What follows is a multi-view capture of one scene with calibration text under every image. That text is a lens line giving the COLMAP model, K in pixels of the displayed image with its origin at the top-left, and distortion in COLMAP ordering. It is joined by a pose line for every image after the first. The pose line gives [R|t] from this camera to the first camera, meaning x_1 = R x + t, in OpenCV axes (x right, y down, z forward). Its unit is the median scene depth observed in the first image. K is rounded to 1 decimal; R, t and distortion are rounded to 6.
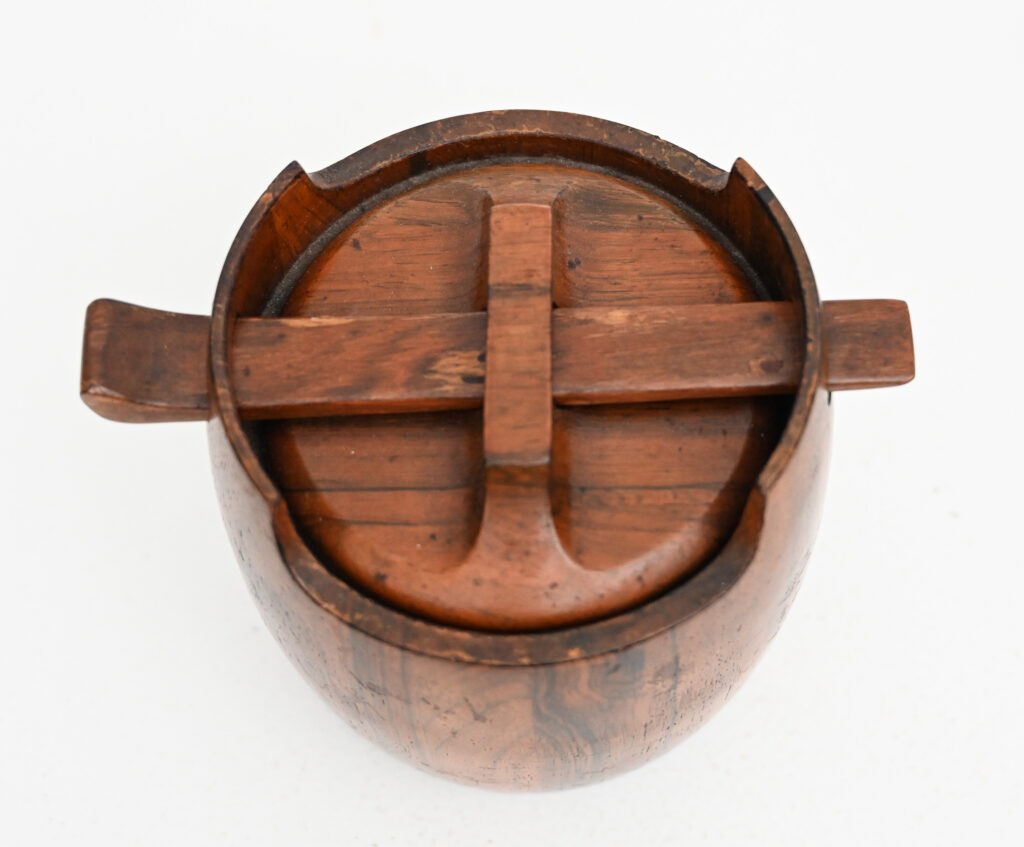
lens RADIAL K [[1932.9, 0, 538.6], [0, 1932.9, 371.3], [0, 0, 1]] dist [0.063431, 0.000000]
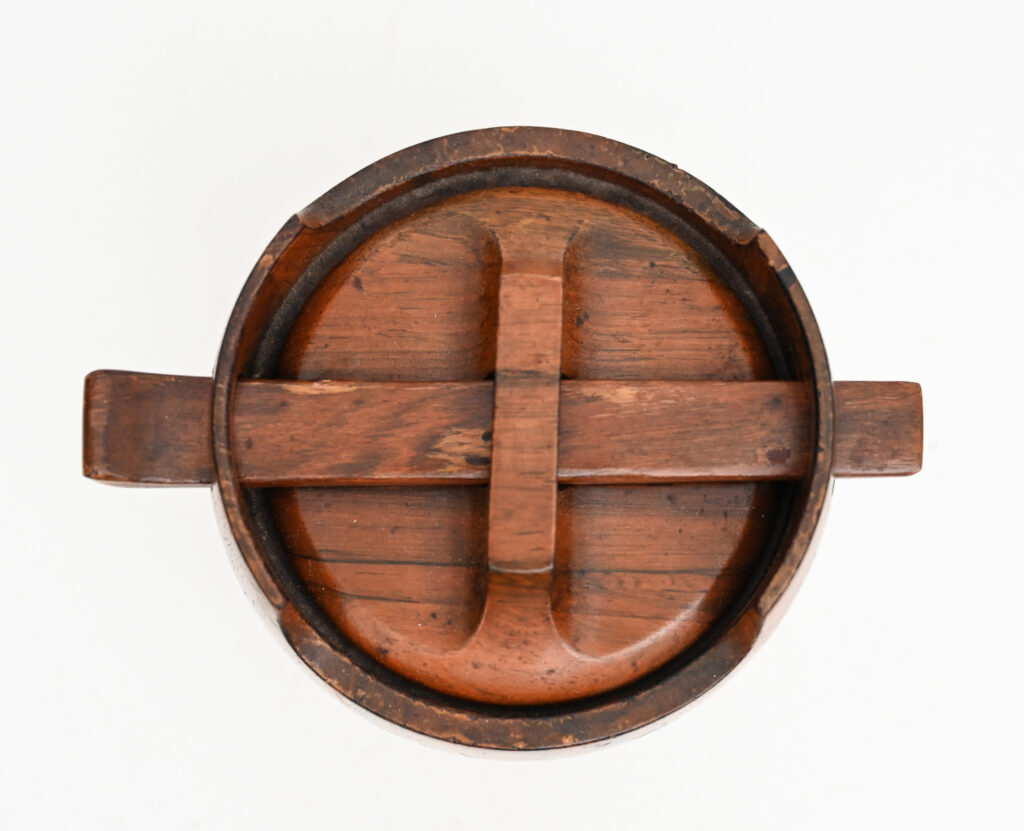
lens RADIAL K [[1800.0, 0, 484.0], [0, 1800.0, 455.0], [0, 0, 1]] dist [0.034531, 0.000000]
pose [[0.999434, 0.033106, 0.006049, -0.035795], [-0.033209, 0.941028, 0.336696, -0.308145], [0.005454, -0.336706, 0.941594, 0.129858]]
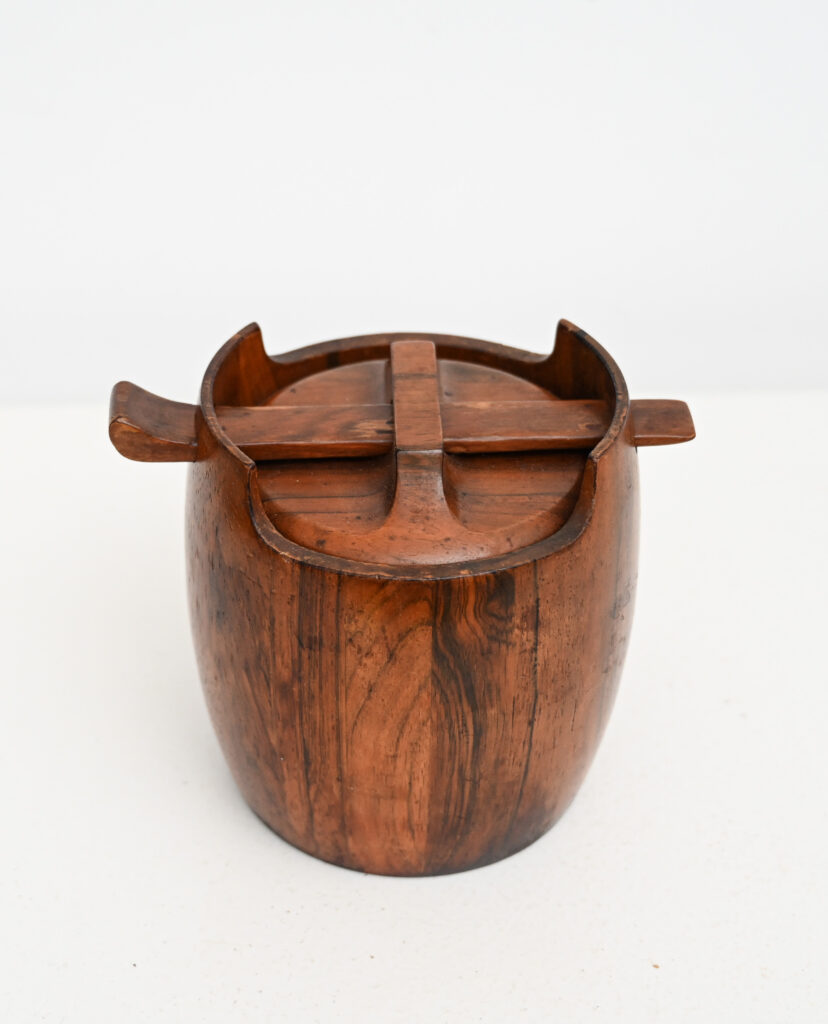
lens RADIAL K [[2012.3, 0, 308.0], [0, 2012.3, 505.3], [0, 0, 1]] dist [0.024912, 0.000000]
pose [[0.999990, 0.003573, 0.002683, -0.092457], [-0.001948, 0.889036, -0.457832, 0.722971], [-0.004021, 0.457823, 0.889035, -0.284002]]
